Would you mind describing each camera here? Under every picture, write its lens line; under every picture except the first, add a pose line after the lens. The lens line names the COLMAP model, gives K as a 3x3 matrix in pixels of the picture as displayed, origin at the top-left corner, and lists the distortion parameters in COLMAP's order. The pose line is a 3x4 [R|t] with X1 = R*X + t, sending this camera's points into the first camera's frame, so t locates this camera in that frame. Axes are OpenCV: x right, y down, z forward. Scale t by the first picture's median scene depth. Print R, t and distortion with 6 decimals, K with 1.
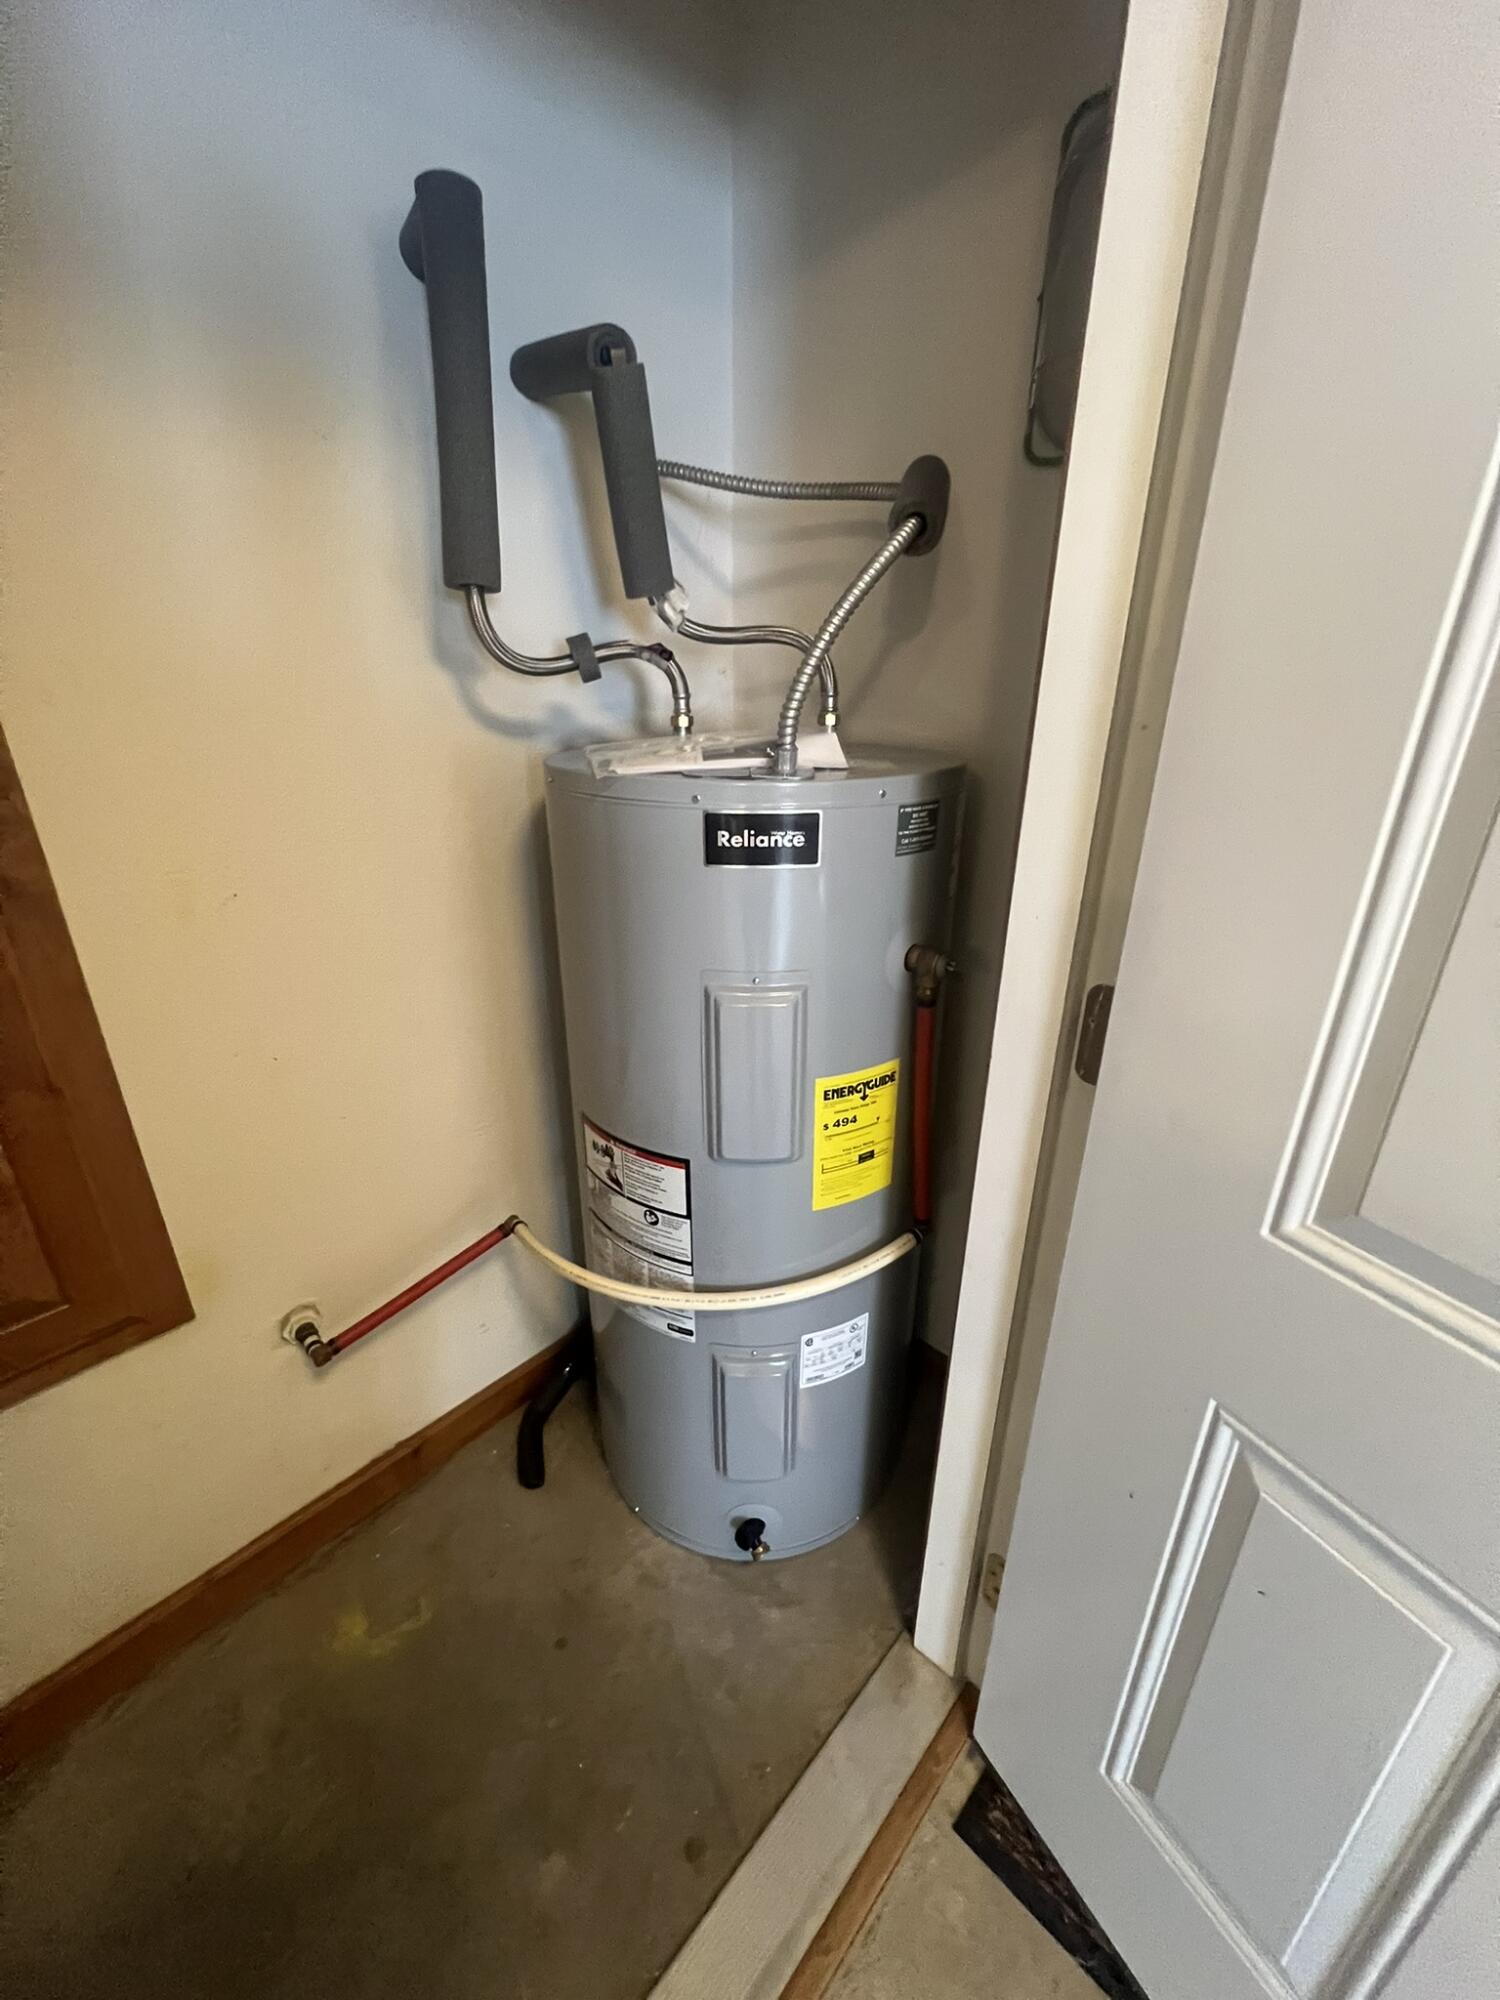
lens RADIAL K [[800.7, 0, 756.2], [0, 800.7, 1000.2], [0, 0, 1]] dist [-0.002053, 0.000494]
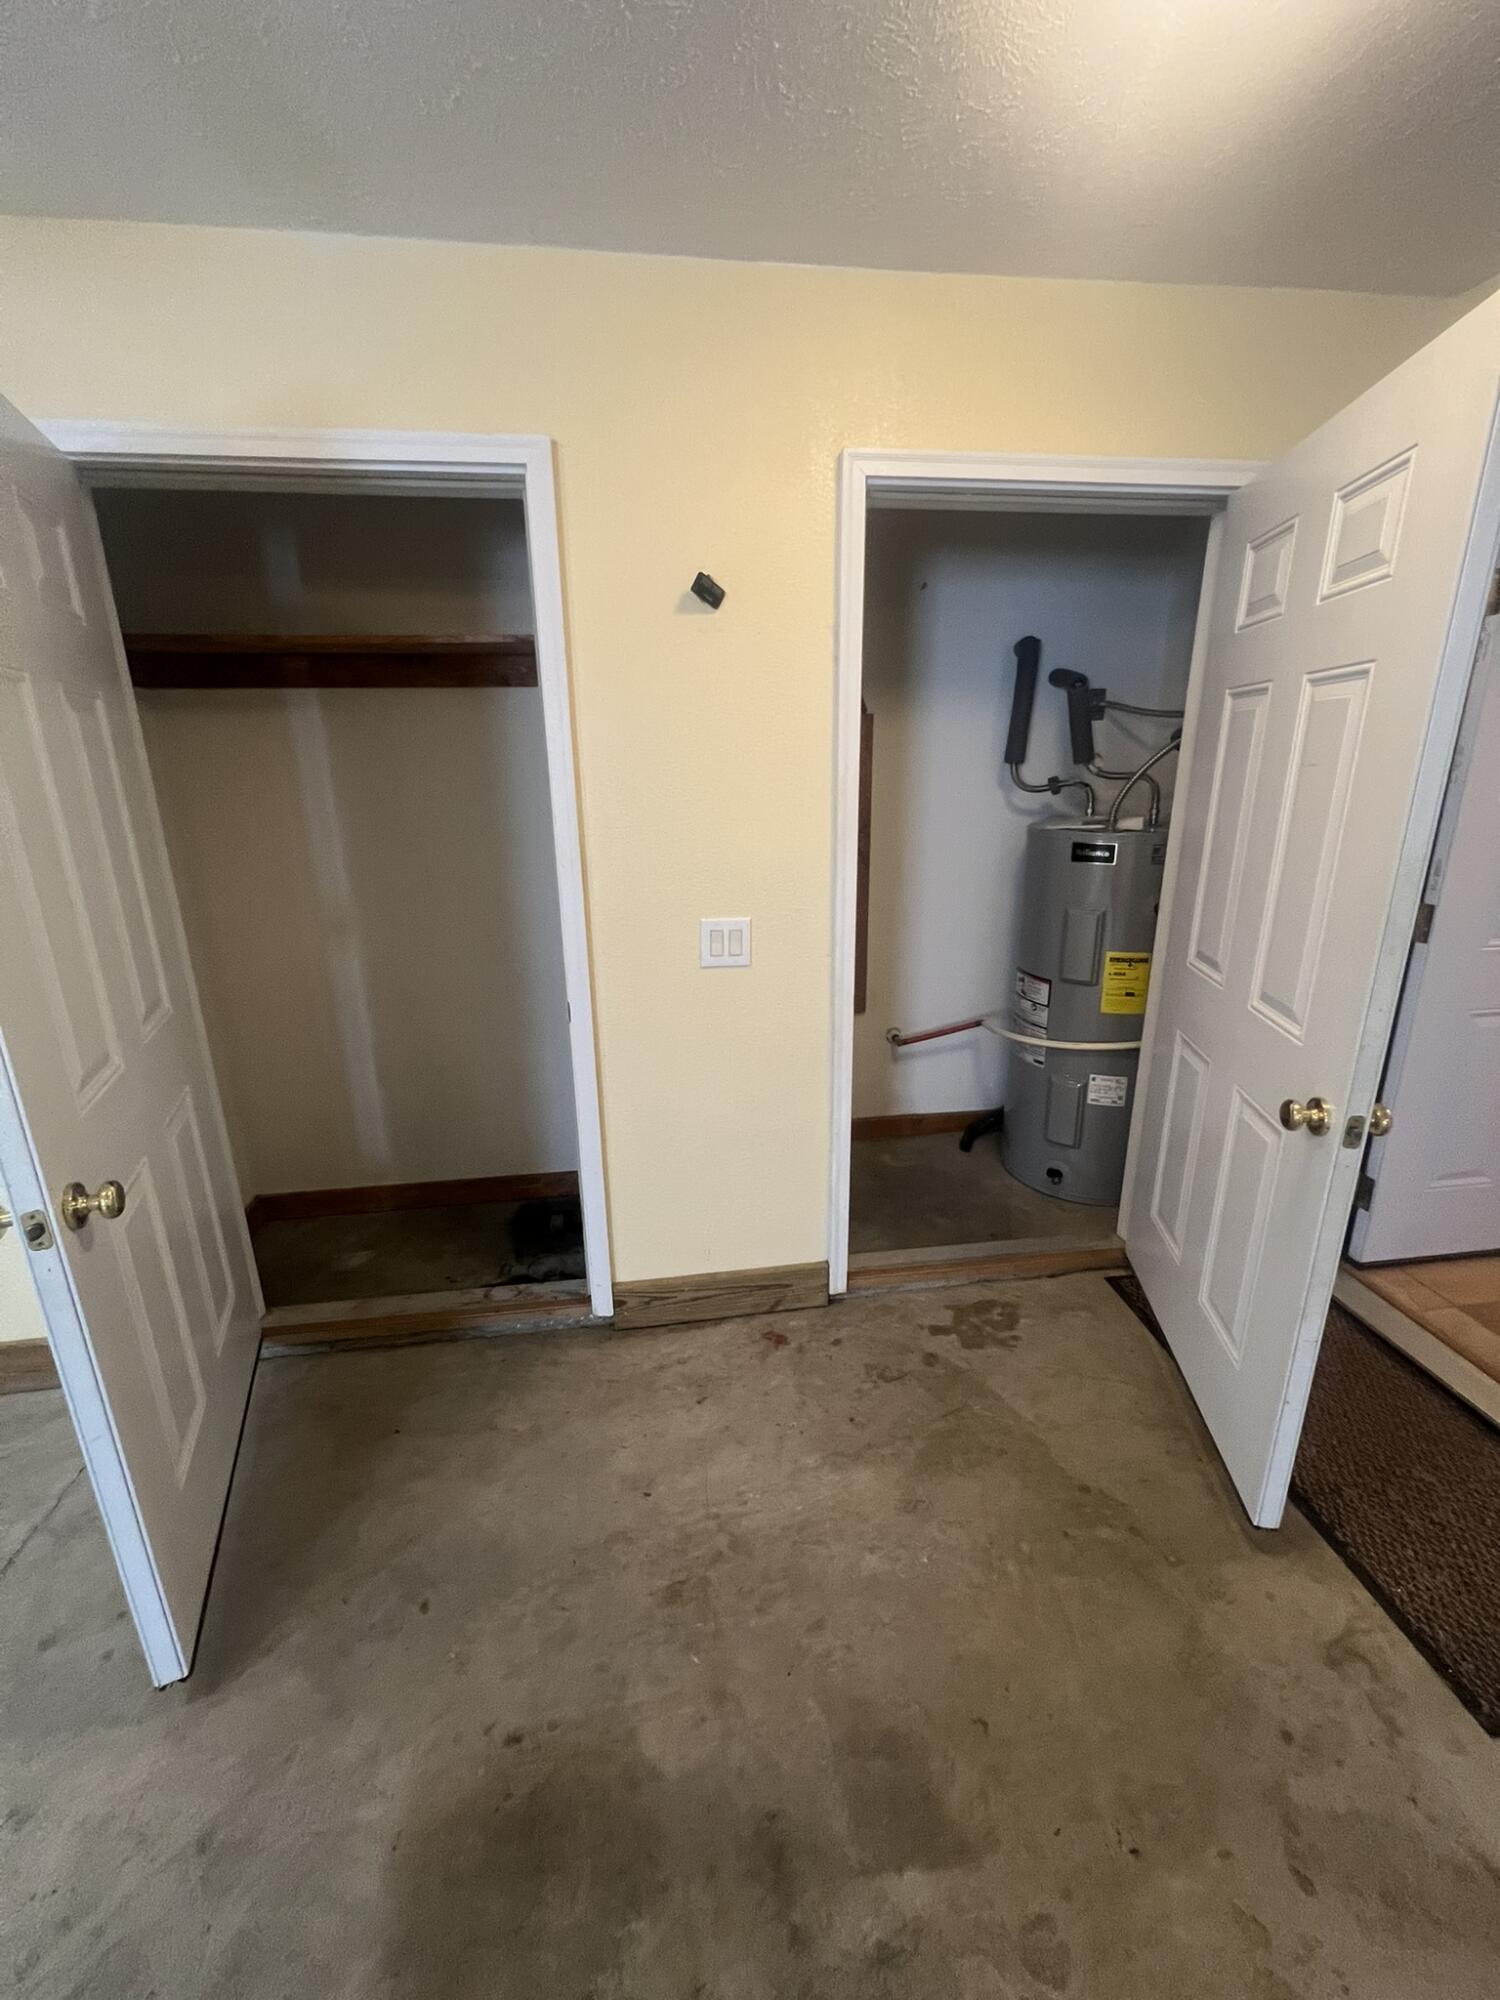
lens RADIAL K [[800.7, 0, 753.4], [0, 800.7, 999.1], [0, 0, 1]] dist [-0.002053, 0.000494]
pose [[0.778155, 0.161030, -0.607078, 0.695721], [-0.215269, 0.976408, -0.016936, 0.481467], [0.590029, 0.143864, 0.794462, -1.484175]]
